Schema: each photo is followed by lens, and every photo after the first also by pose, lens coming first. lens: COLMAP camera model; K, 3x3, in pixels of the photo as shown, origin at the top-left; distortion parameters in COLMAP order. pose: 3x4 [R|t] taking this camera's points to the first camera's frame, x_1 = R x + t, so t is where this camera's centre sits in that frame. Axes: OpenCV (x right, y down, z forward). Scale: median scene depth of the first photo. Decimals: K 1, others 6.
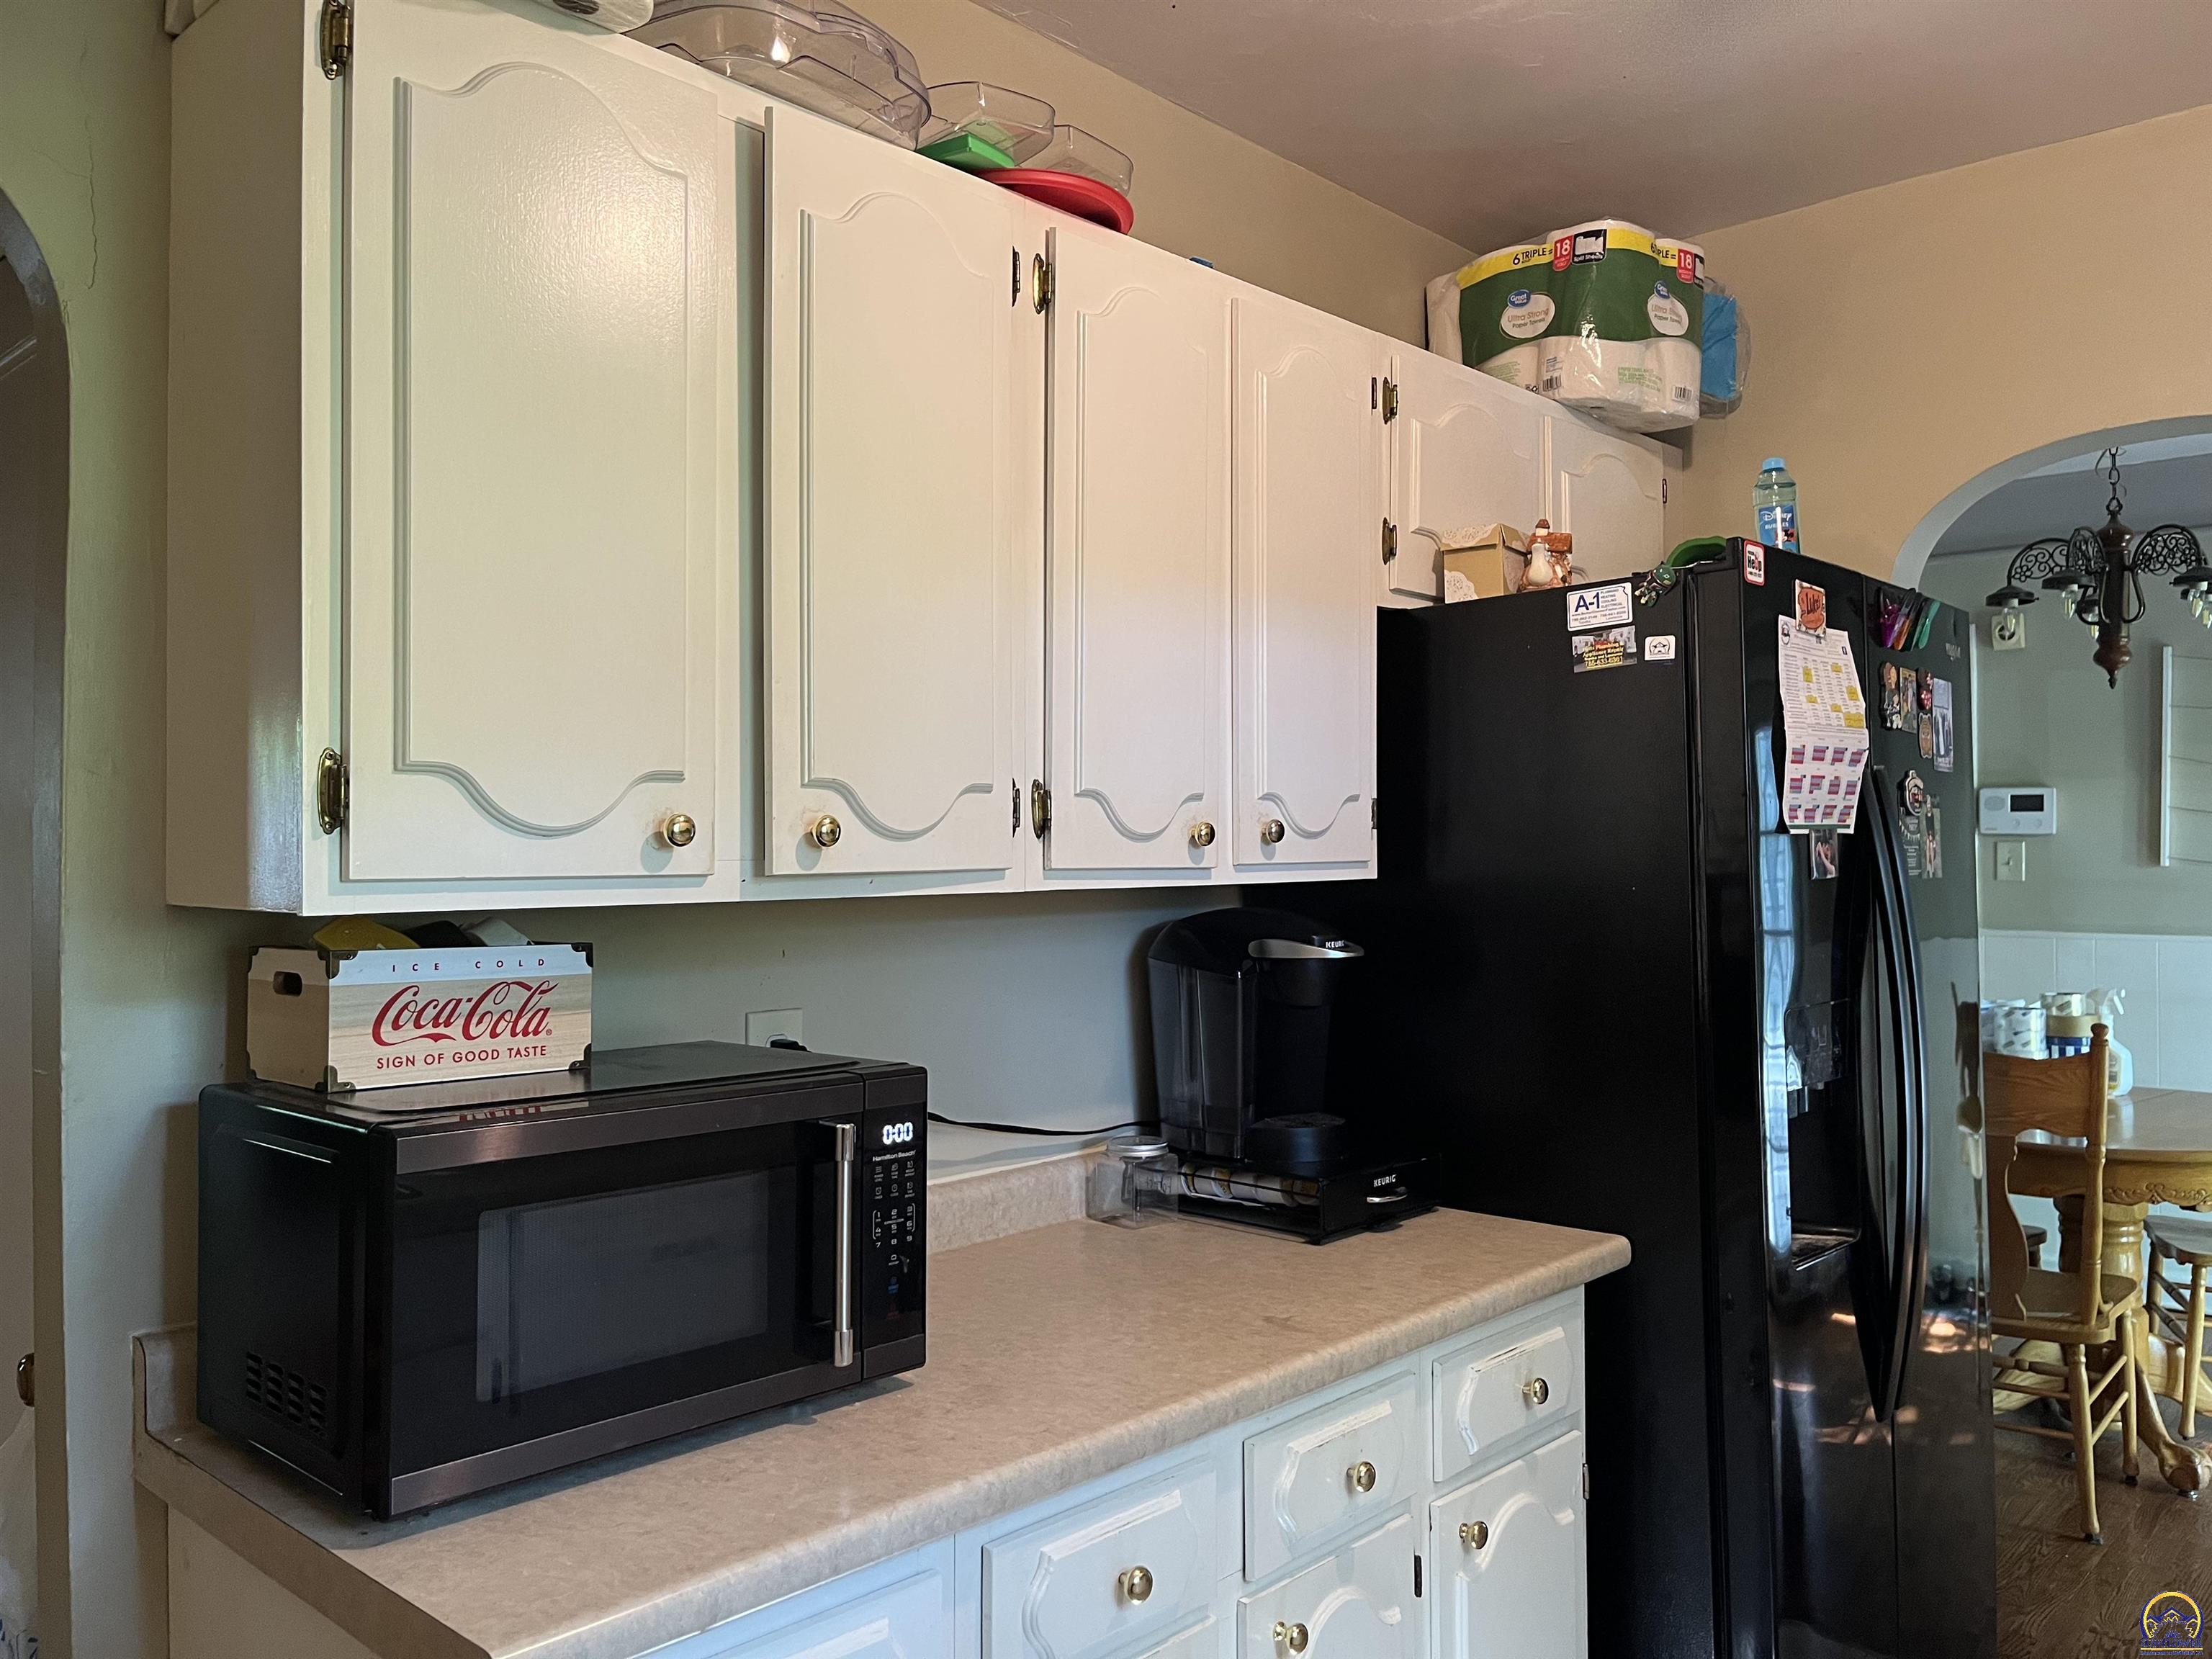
lens RADIAL K [[1699.8, 0, 1113.0], [0, 1699.8, 825.8], [0, 0, 1]] dist [0.068528, -0.081878]
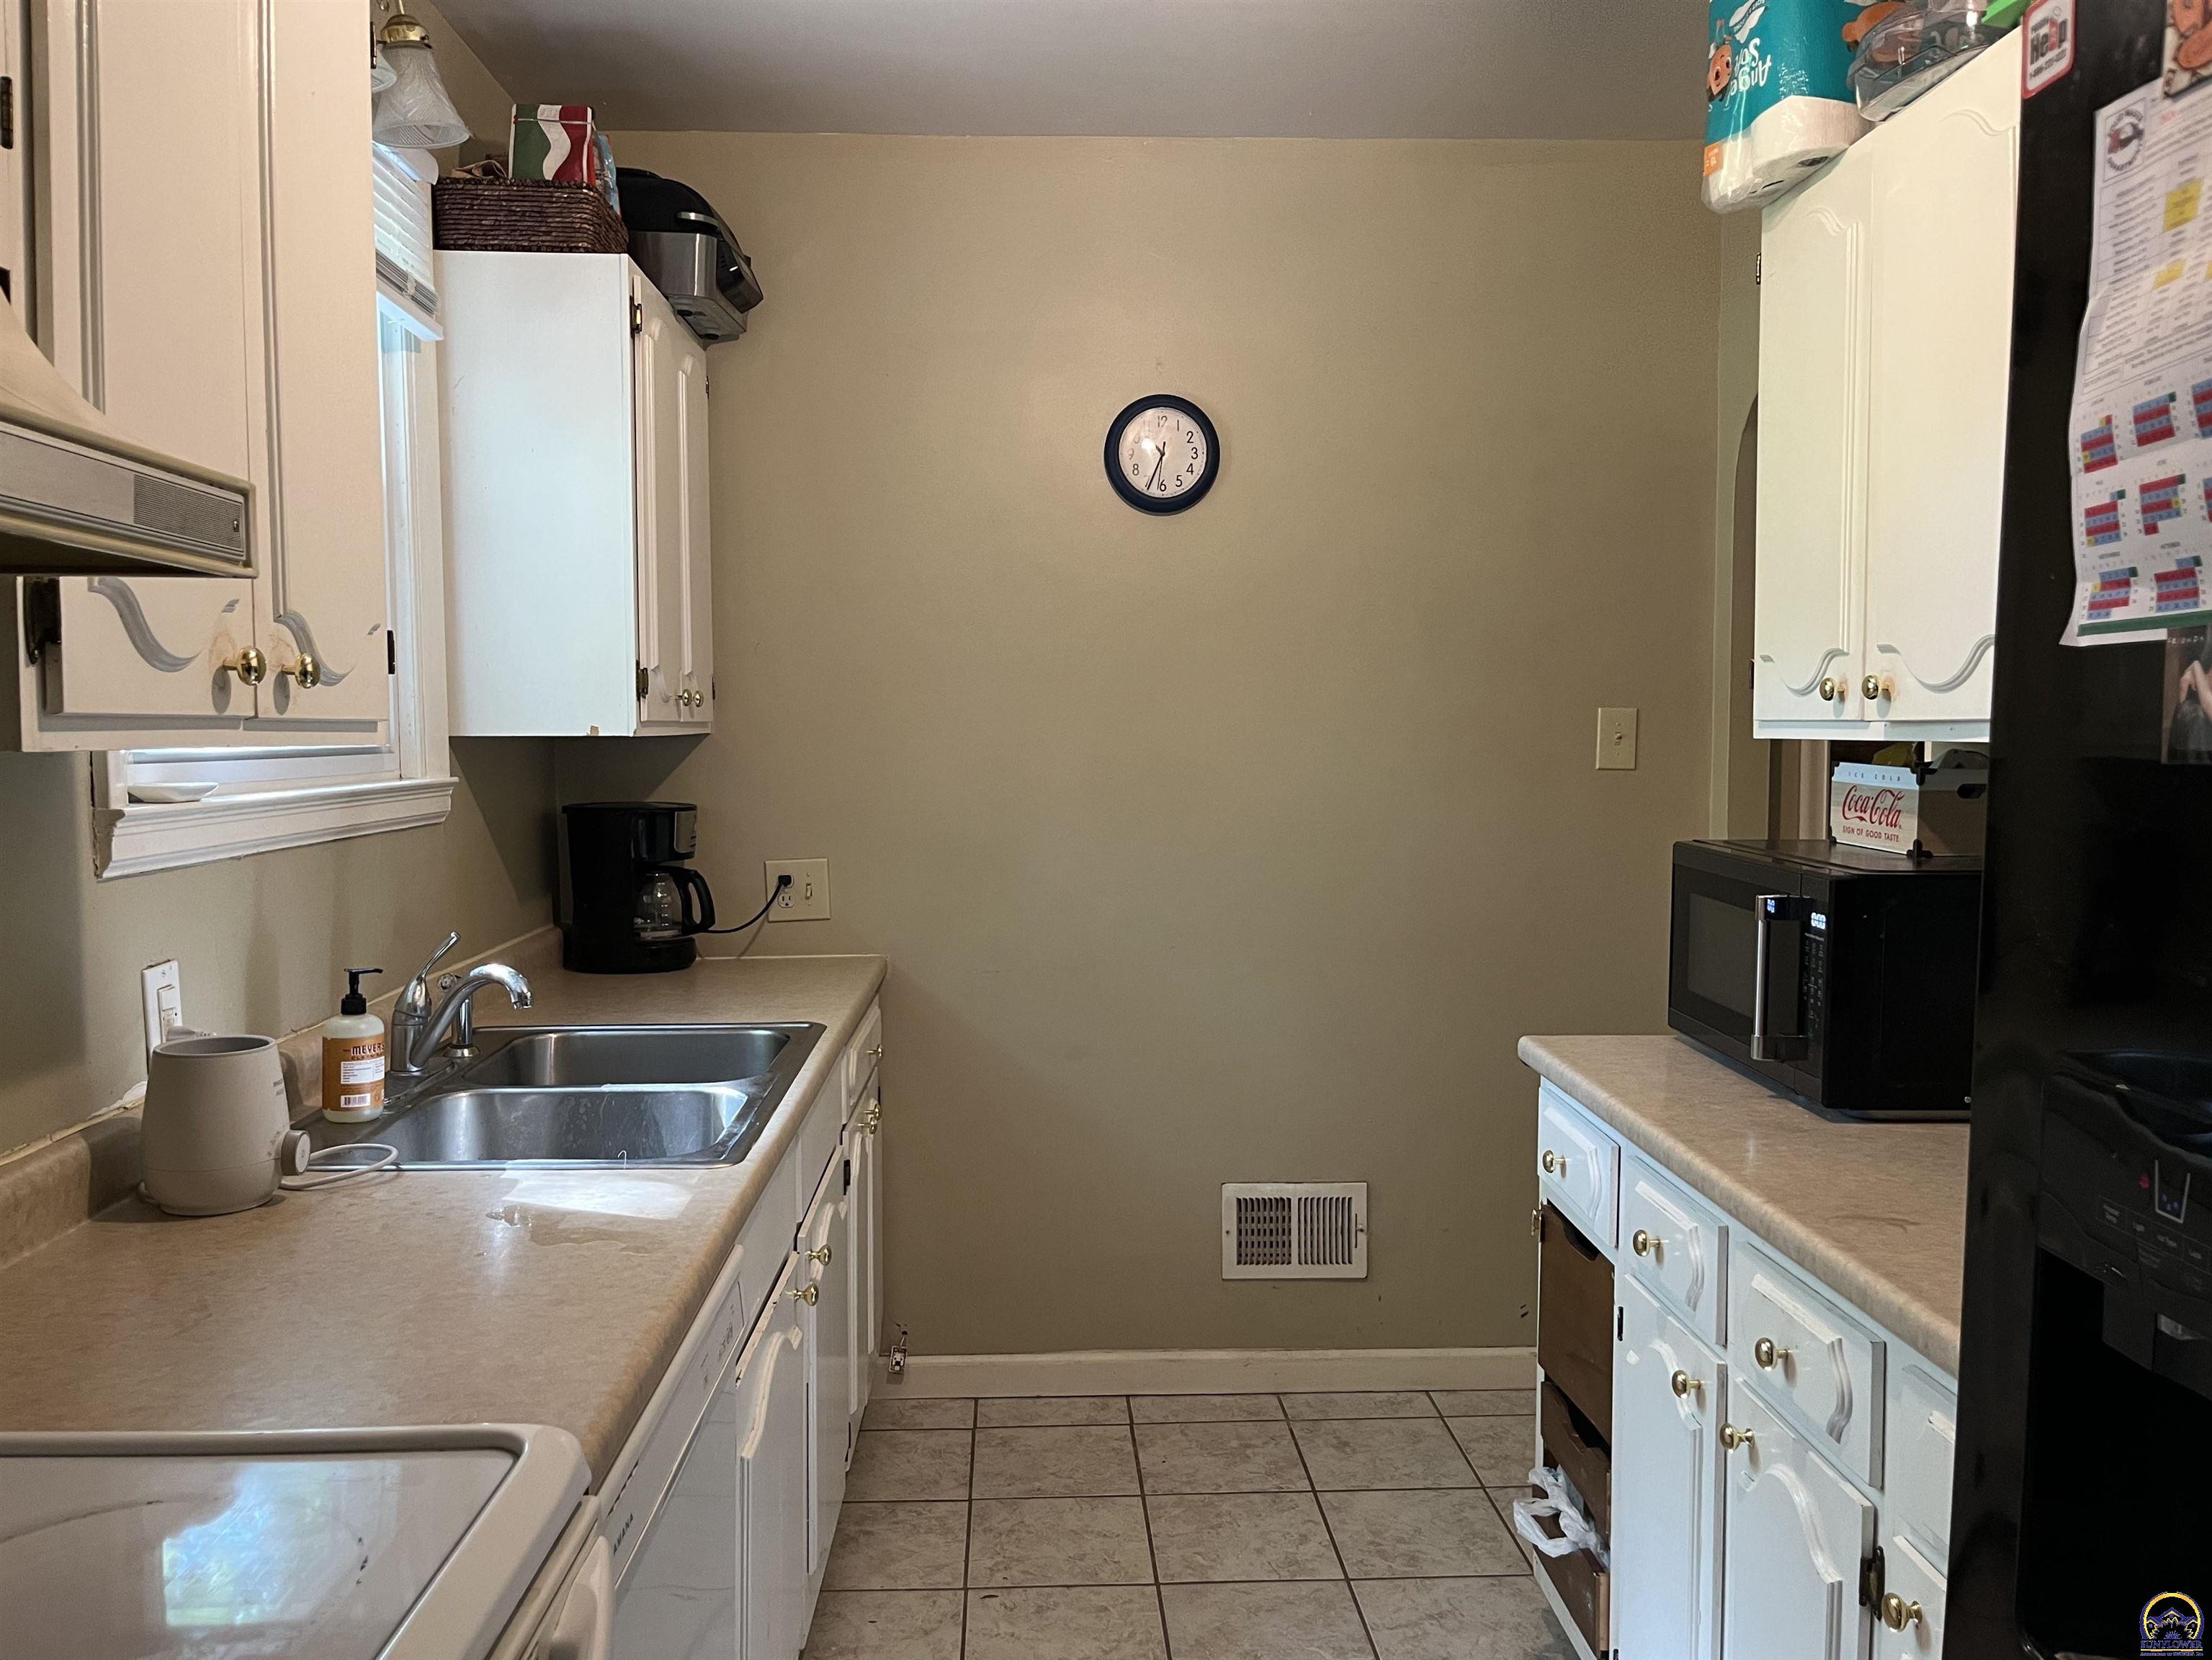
lens RADIAL K [[1700.1, 0, 1105.8], [0, 1700.1, 825.2], [0, 0, 1]] dist [0.068528, -0.081878]
pose [[-0.709801, 0.048444, -0.702735, 0.831978], [0.014848, 0.998440, 0.053831, 0.021184], [0.704246, 0.027775, -0.709412, 1.099024]]
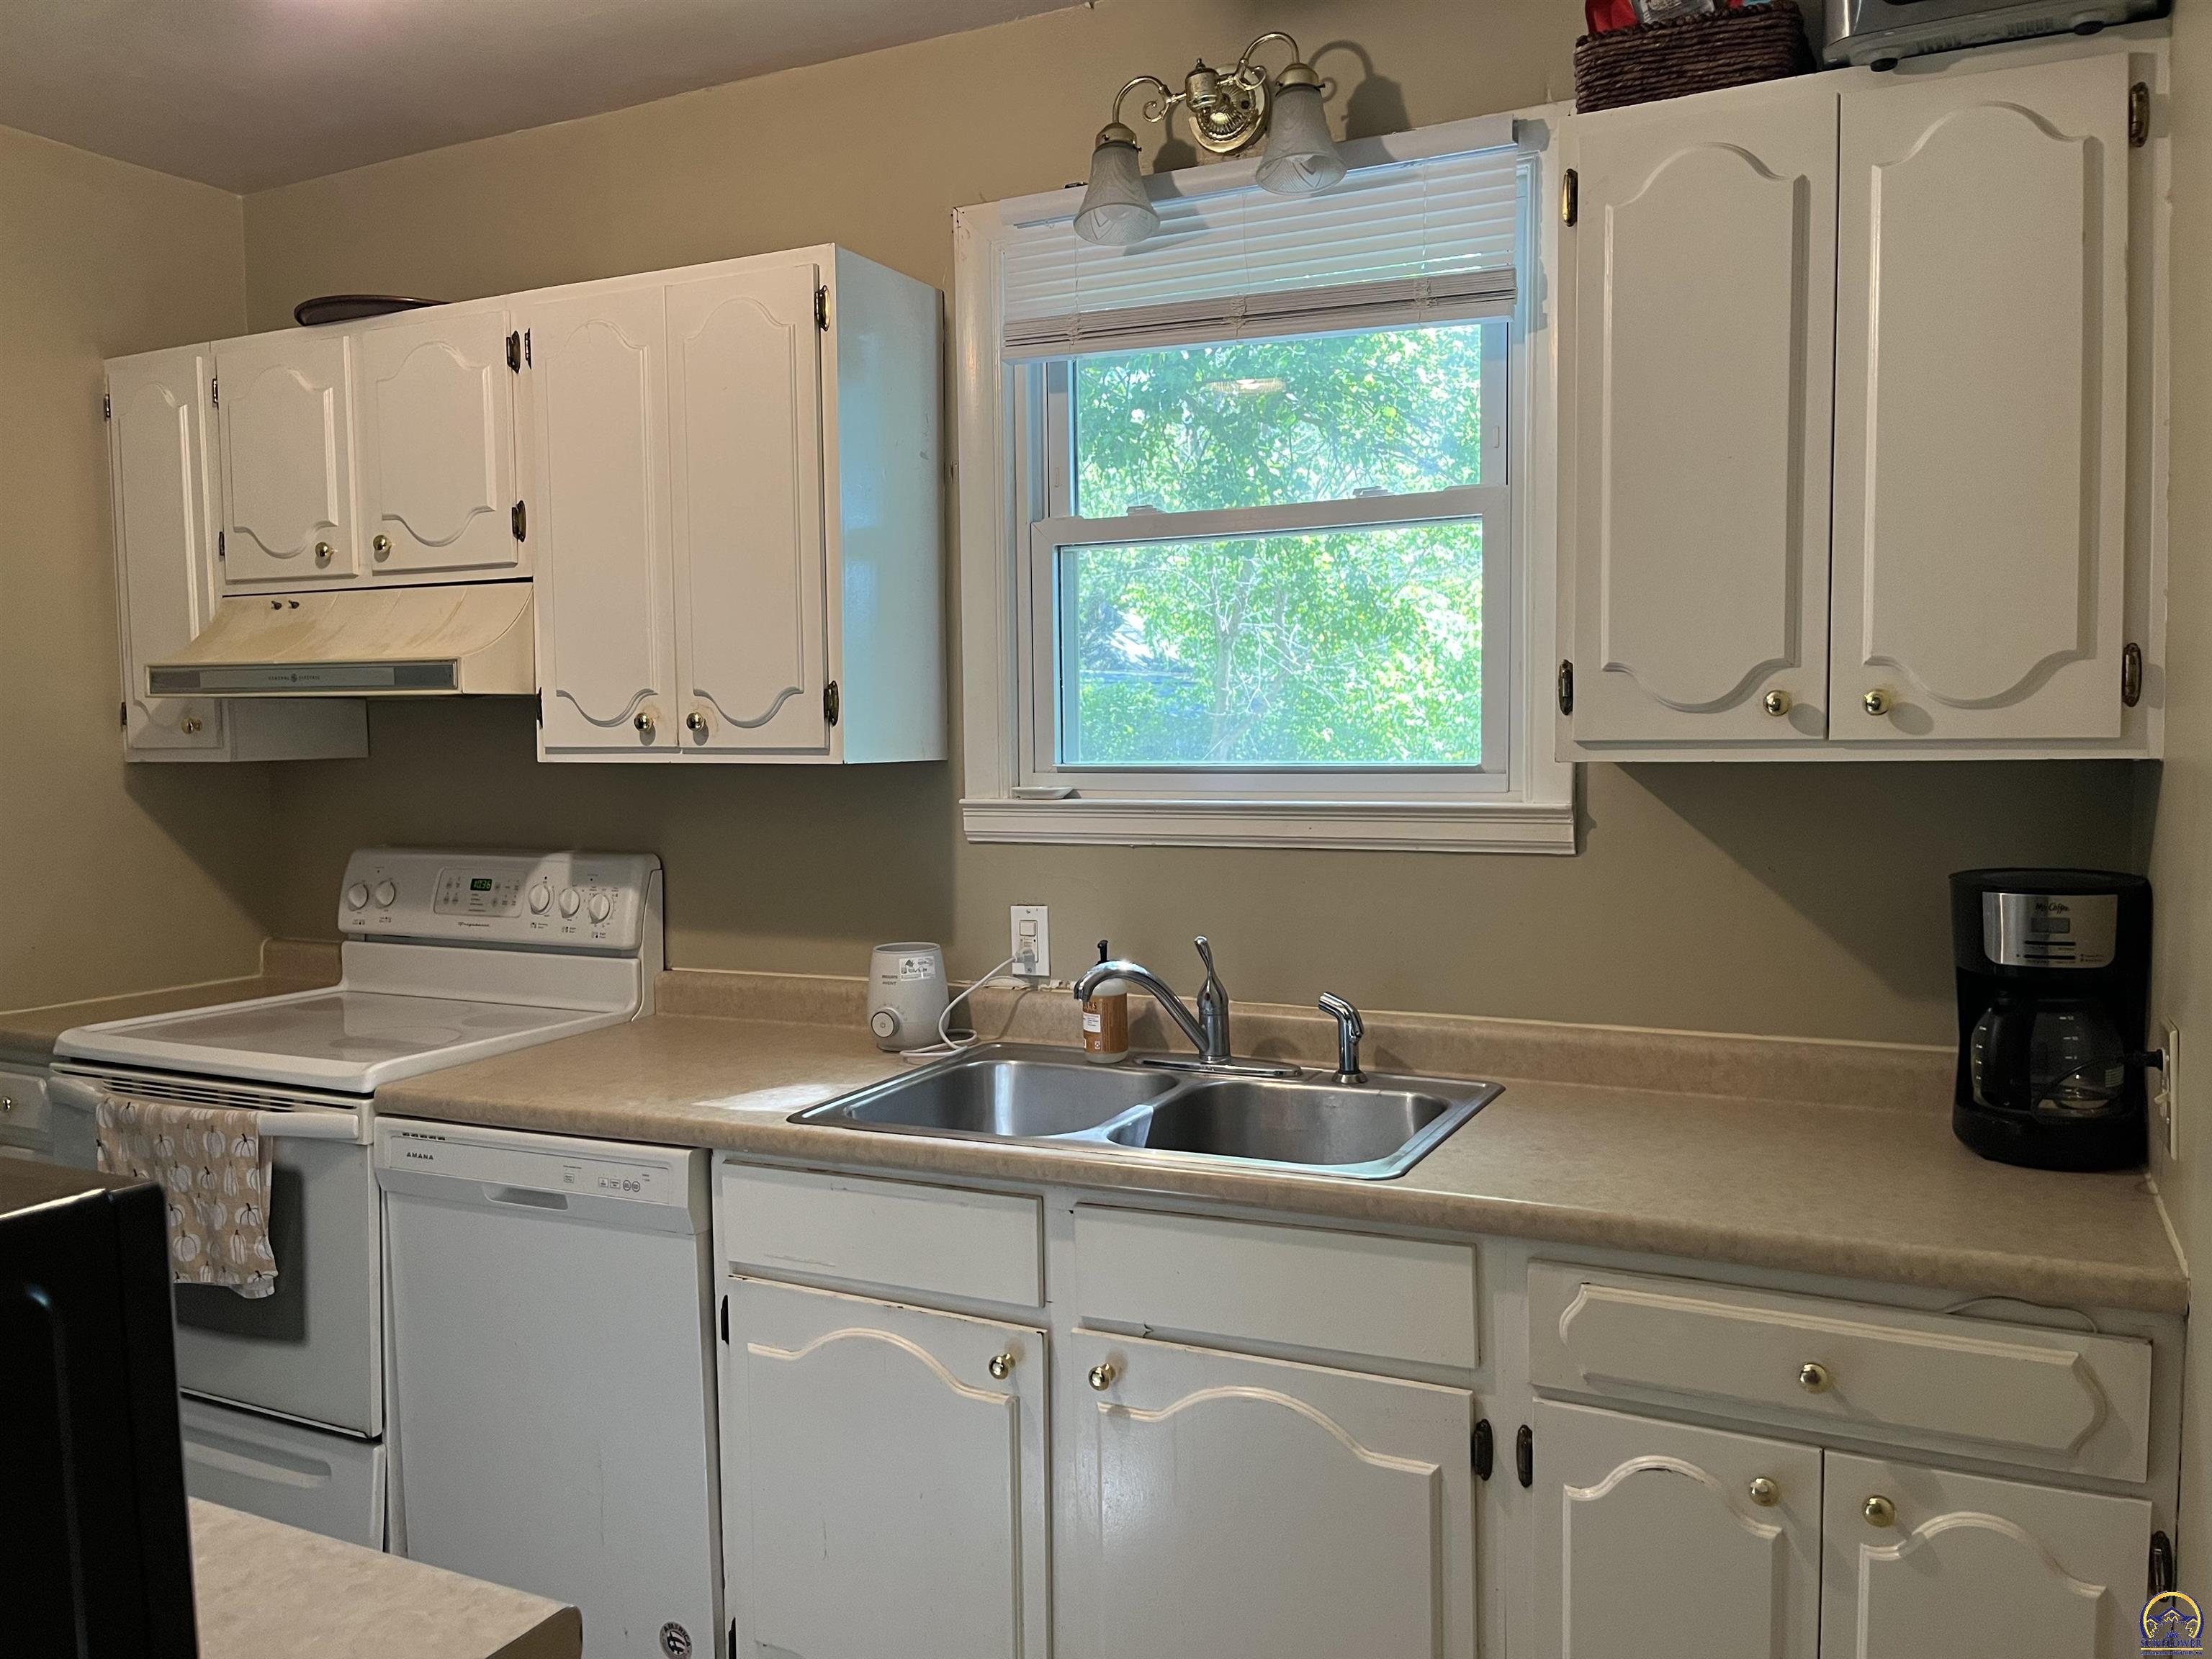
lens RADIAL K [[1699.8, 0, 1097.2], [0, 1699.8, 838.9], [0, 0, 1]] dist [0.068528, -0.081878]
pose [[-0.265695, -0.053831, 0.962553, -0.624029], [0.002007, 0.998407, 0.056390, 0.008393], [-0.964055, 0.016914, -0.265164, 0.467497]]
